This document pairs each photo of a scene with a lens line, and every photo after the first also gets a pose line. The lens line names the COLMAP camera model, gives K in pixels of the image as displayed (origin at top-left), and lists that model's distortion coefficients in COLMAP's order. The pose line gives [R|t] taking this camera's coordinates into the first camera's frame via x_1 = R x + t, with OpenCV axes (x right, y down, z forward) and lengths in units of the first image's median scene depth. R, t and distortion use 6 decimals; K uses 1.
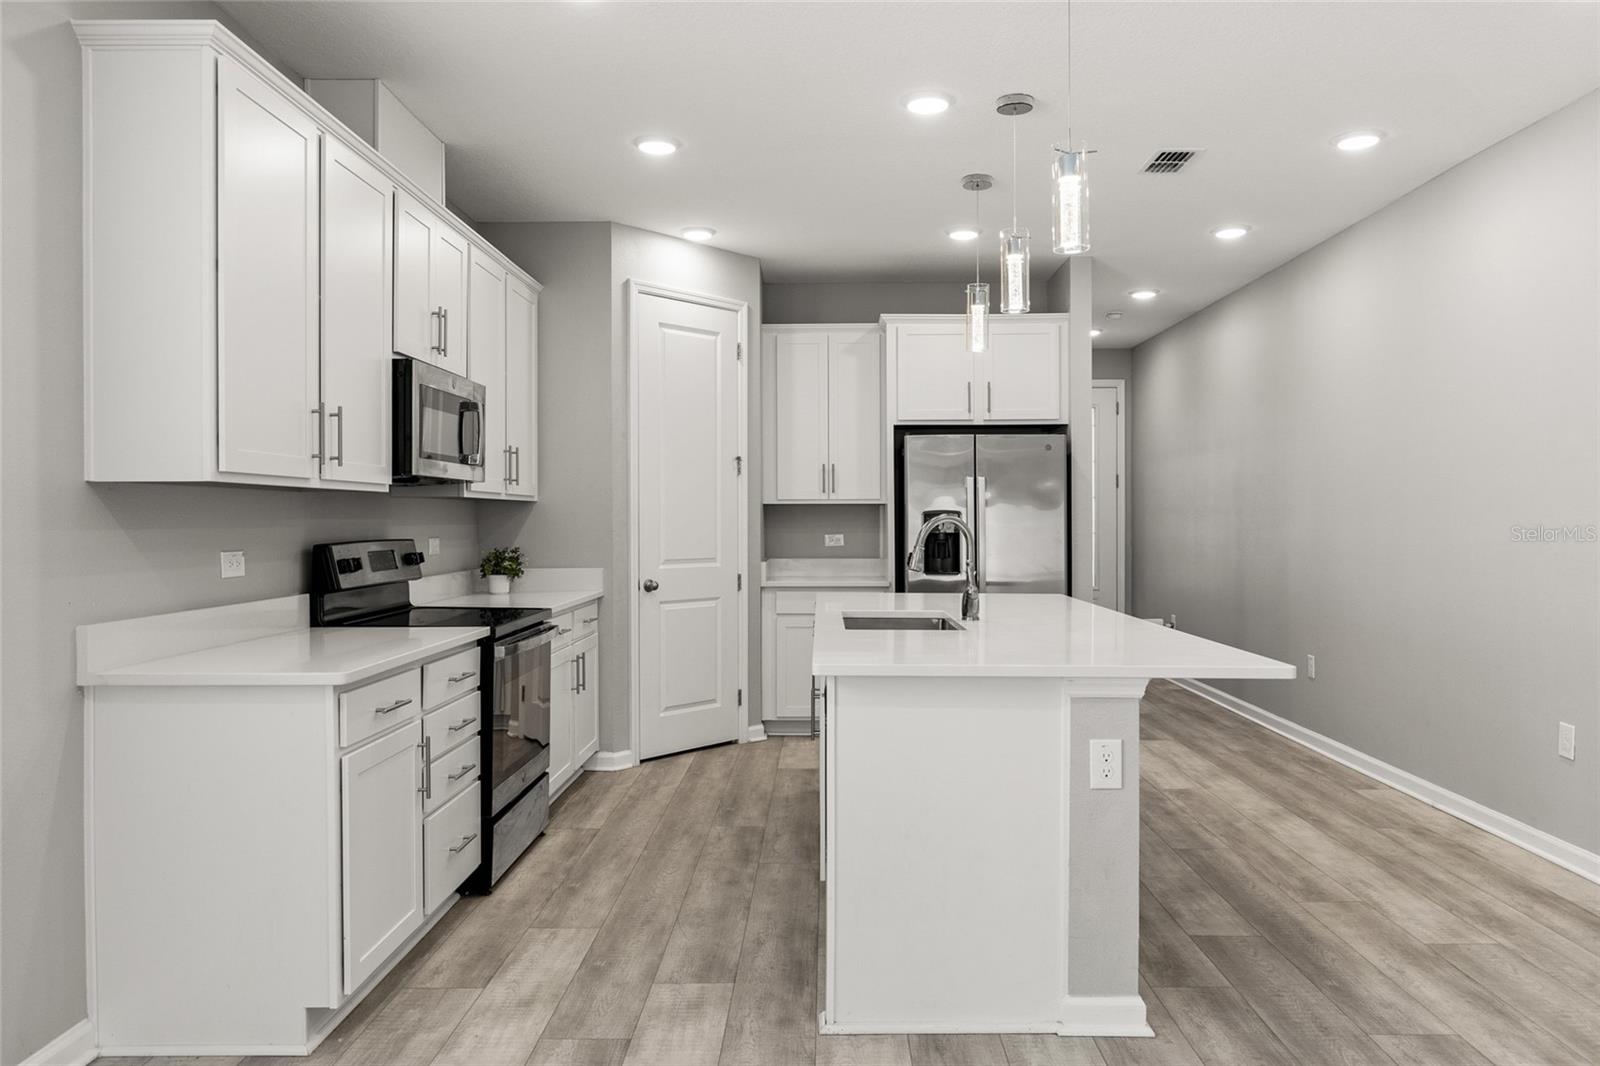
lens RADIAL K [[1085.6, 0, 808.6], [0, 1085.6, 521.8], [0, 0, 1]] dist [-0.006605, 0.005414]
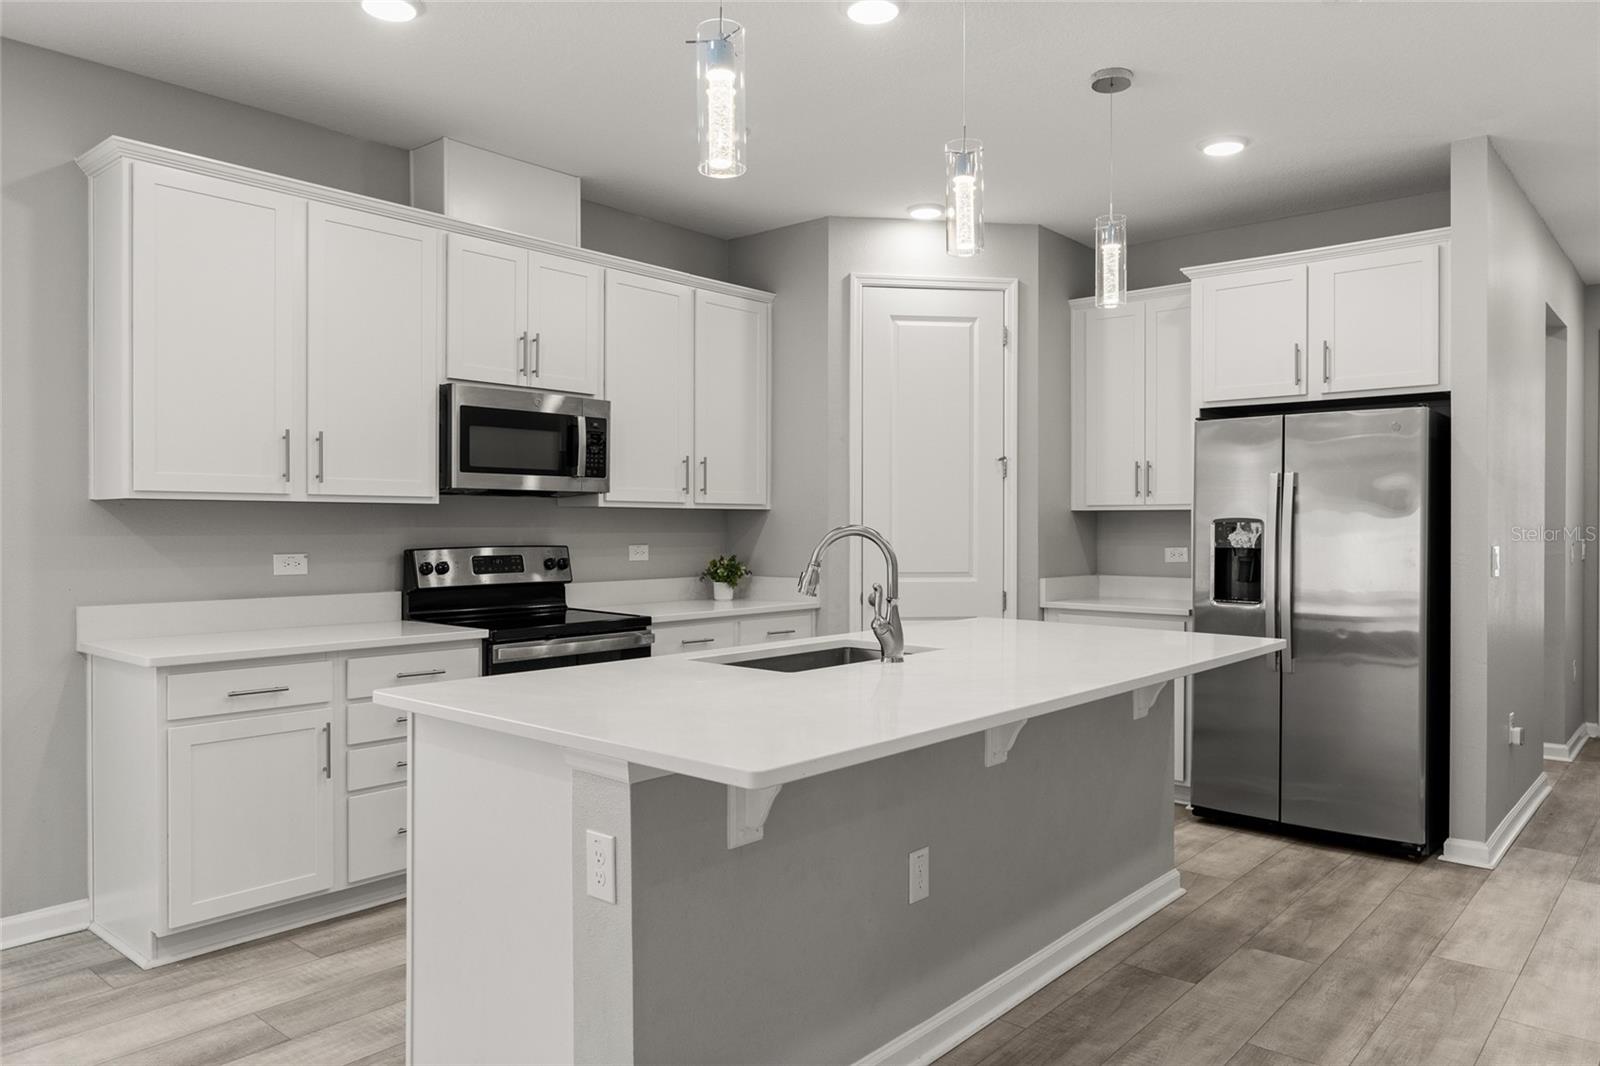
lens RADIAL K [[1085.6, 0, 803.2], [0, 1085.6, 524.9], [0, 0, 1]] dist [-0.006605, 0.005414]
pose [[0.767648, 0.003198, -0.640864, 0.557784], [-0.004795, 0.999988, -0.000754, -0.005840], [0.640854, 0.003652, 0.767654, 0.340661]]
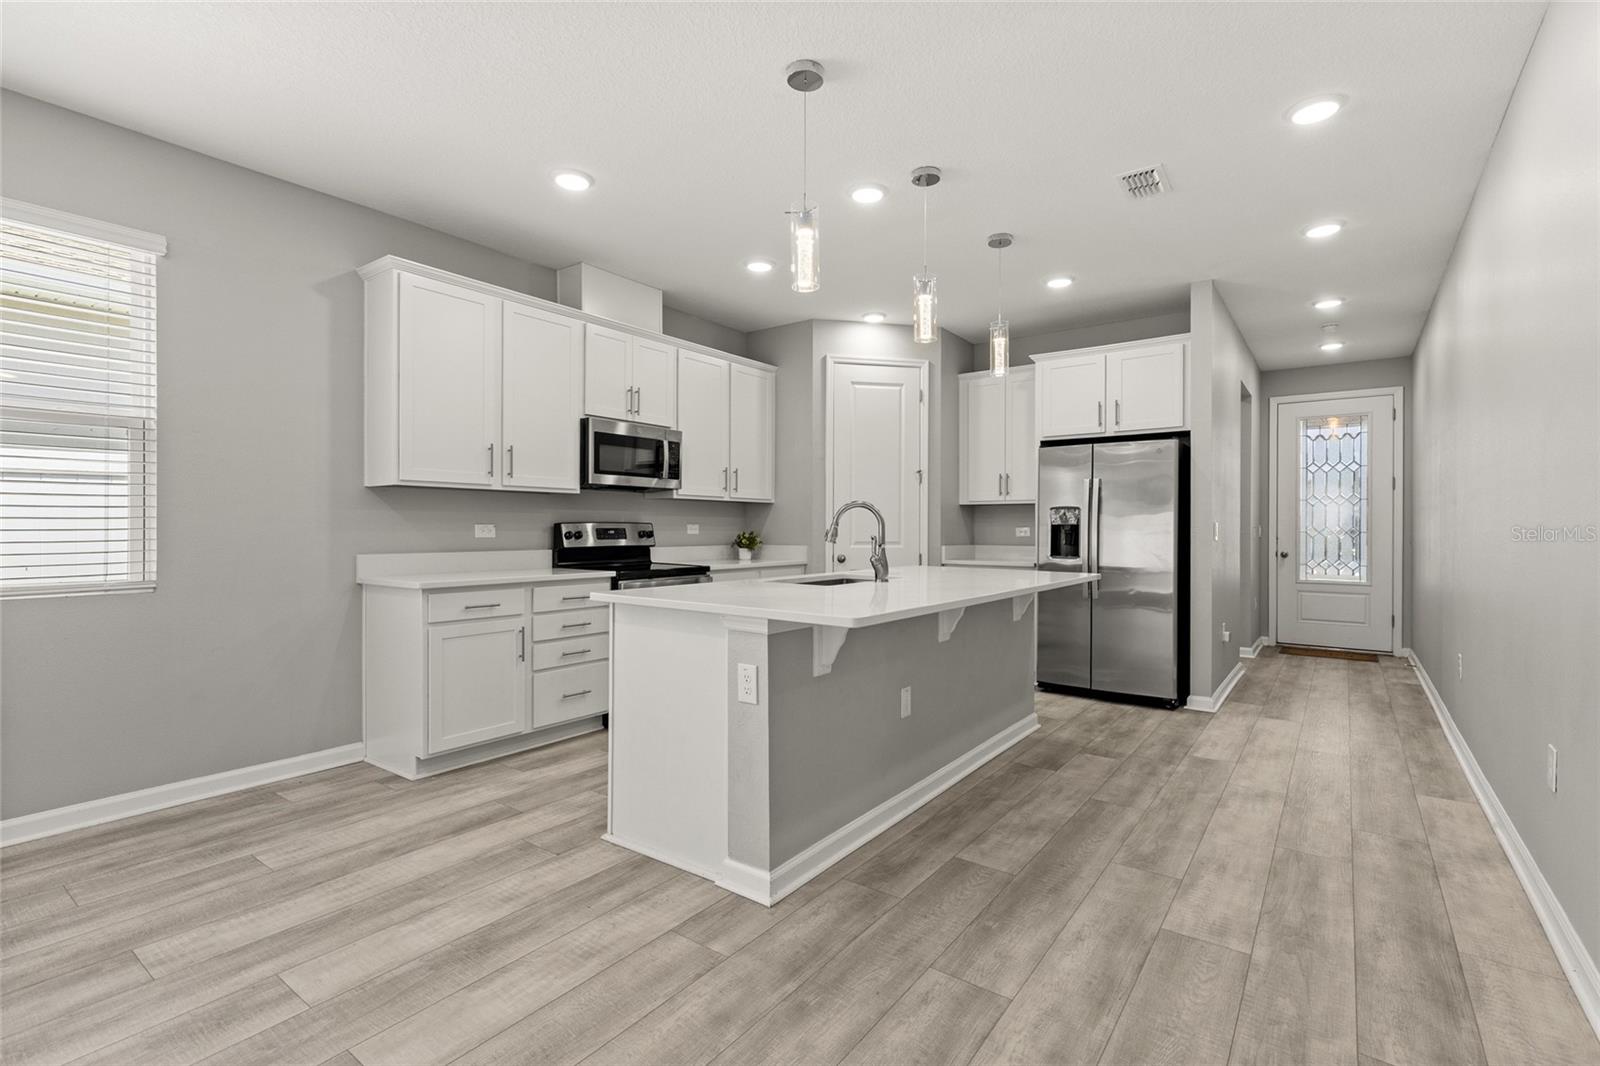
lens RADIAL K [[725.3, 0, 806.3], [0, 725.3, 526.0], [0, 0, 1]] dist [0.008742, -0.001106]
pose [[0.815120, 0.002547, -0.579287, 0.542976], [-0.006260, 0.999971, -0.004413, 0.025769], [0.579258, 0.007223, 0.815112, 0.219886]]
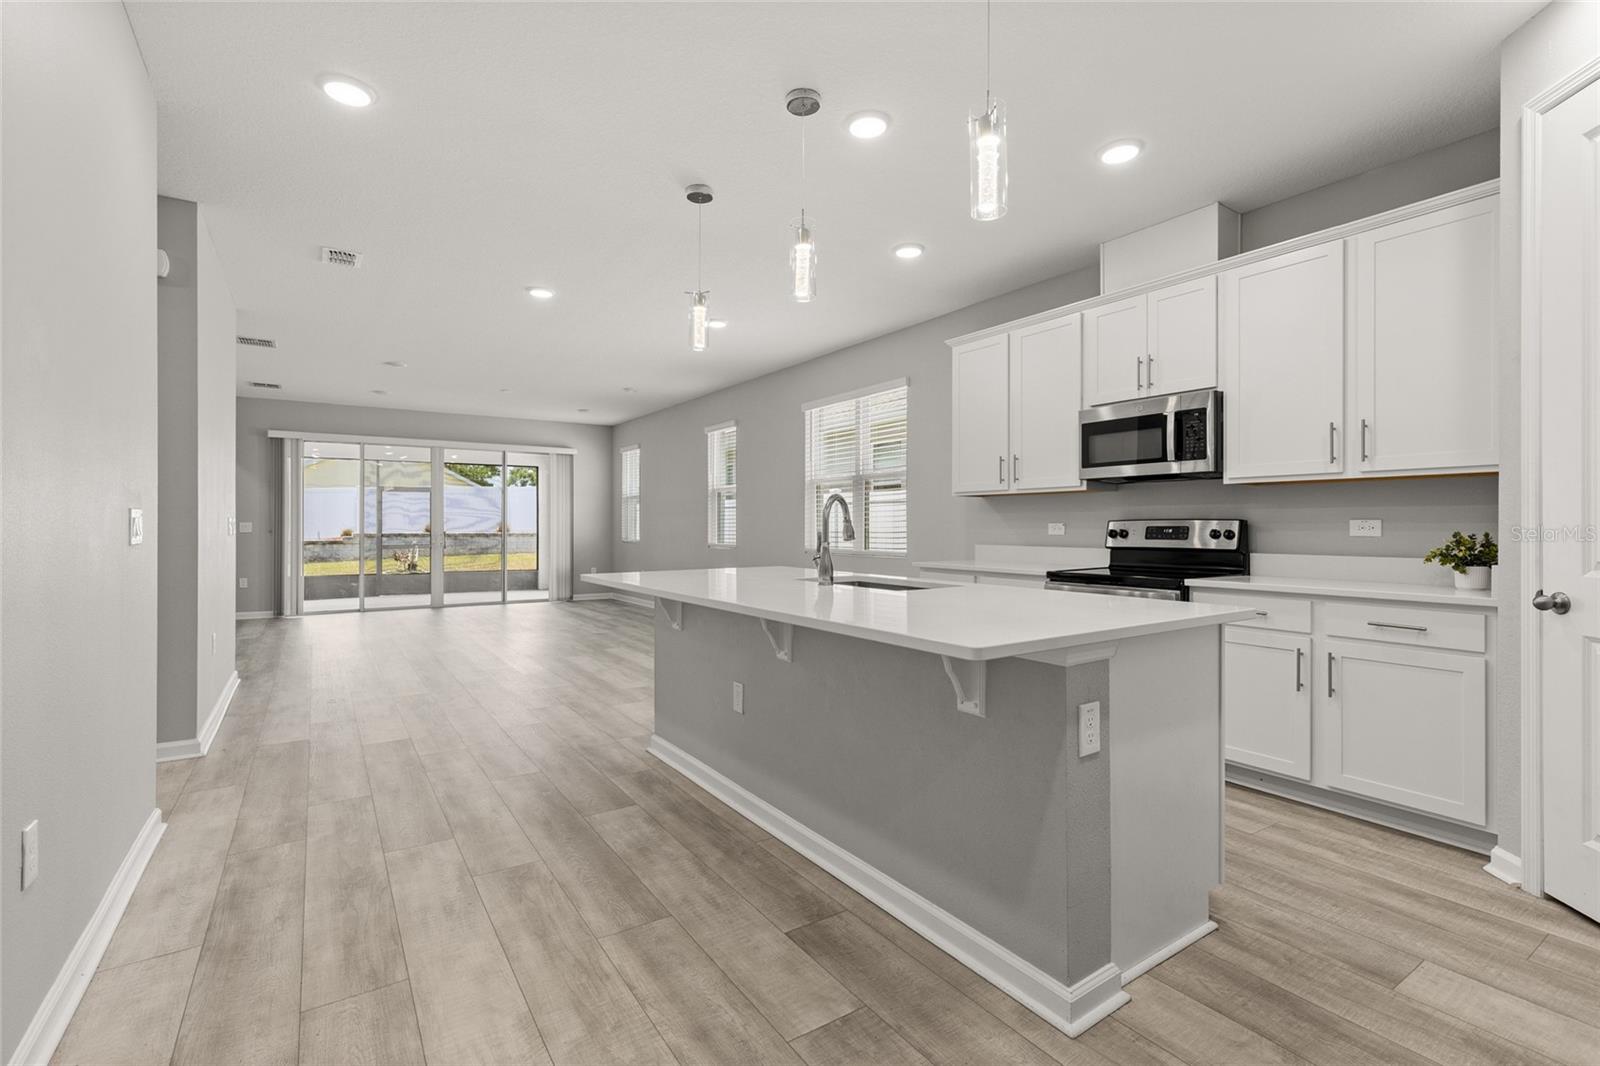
lens RADIAL K [[725.3, 0, 808.9], [0, 725.3, 526.4], [0, 0, 1]] dist [0.008742, -0.001106]
pose [[-0.817029, 0.001359, -0.576595, 0.565927], [-0.001592, 0.999988, 0.004612, 0.022510], [0.576595, 0.004686, -0.817017, 1.510846]]
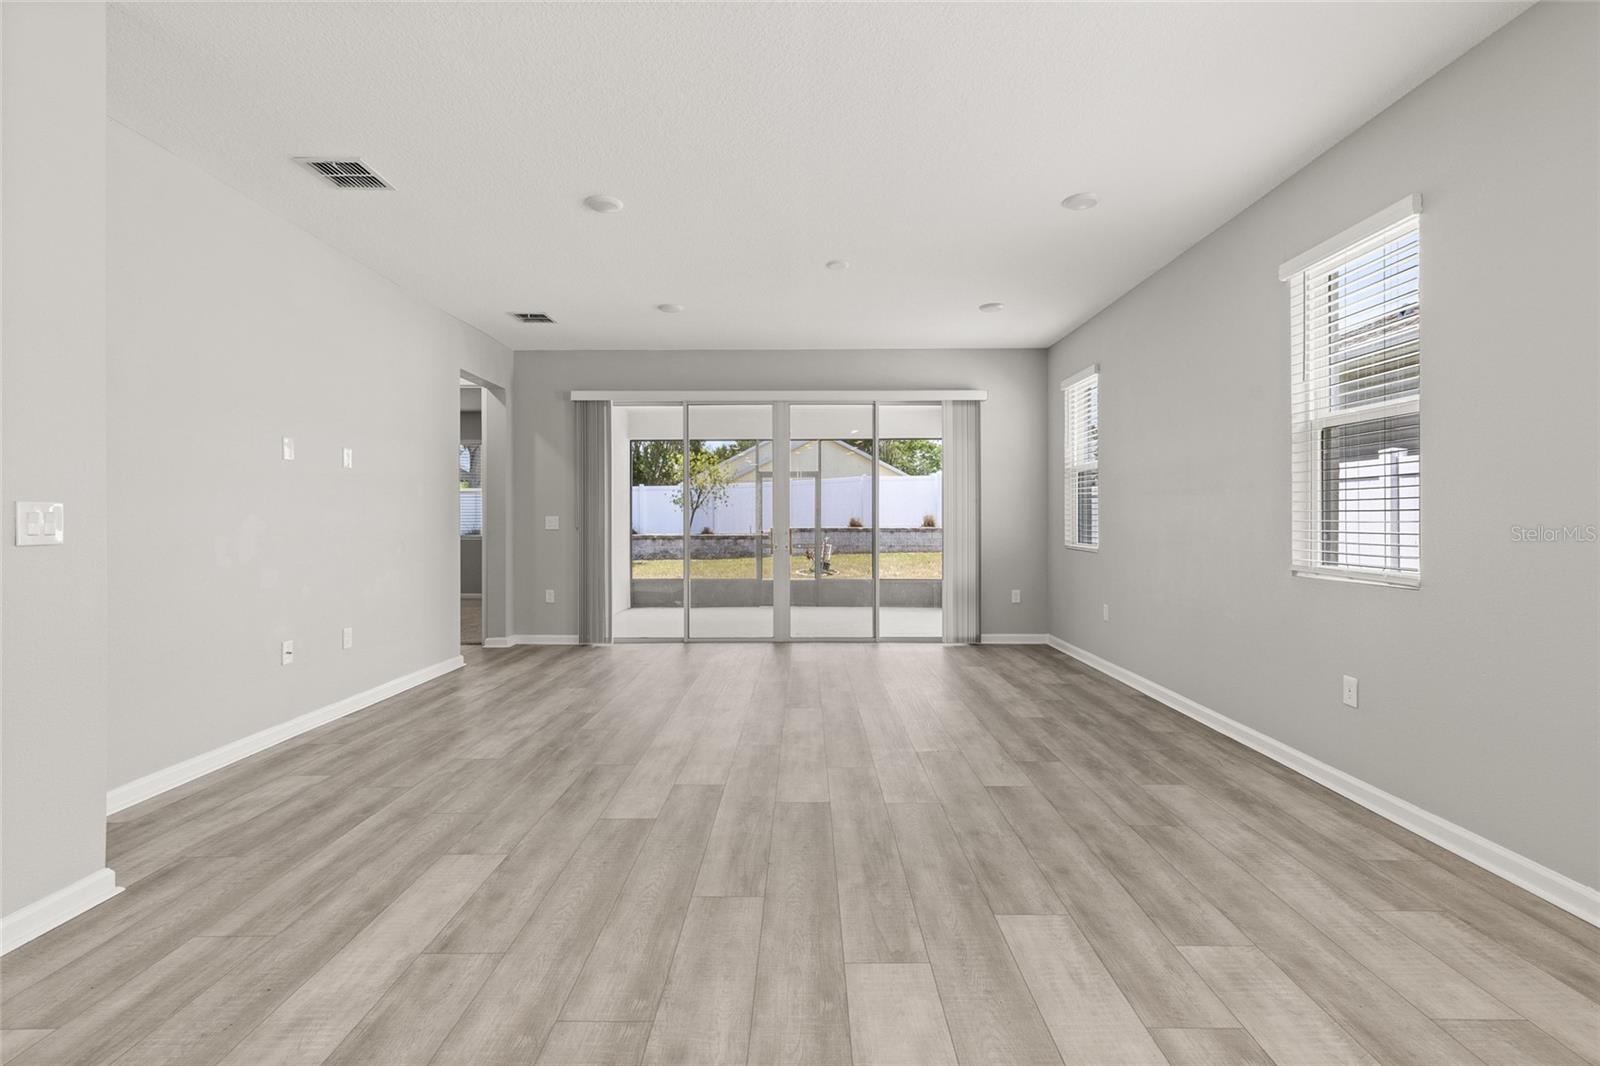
lens RADIAL K [[725.3, 0, 791.5], [0, 725.3, 531.9], [0, 0, 1]] dist [0.008742, -0.001106]
pose [[-0.999993, 0.002910, 0.002274, 0.133959], [0.002958, 0.999774, 0.021063, 0.027416], [-0.002212, 0.021069, -0.999776, 0.399869]]
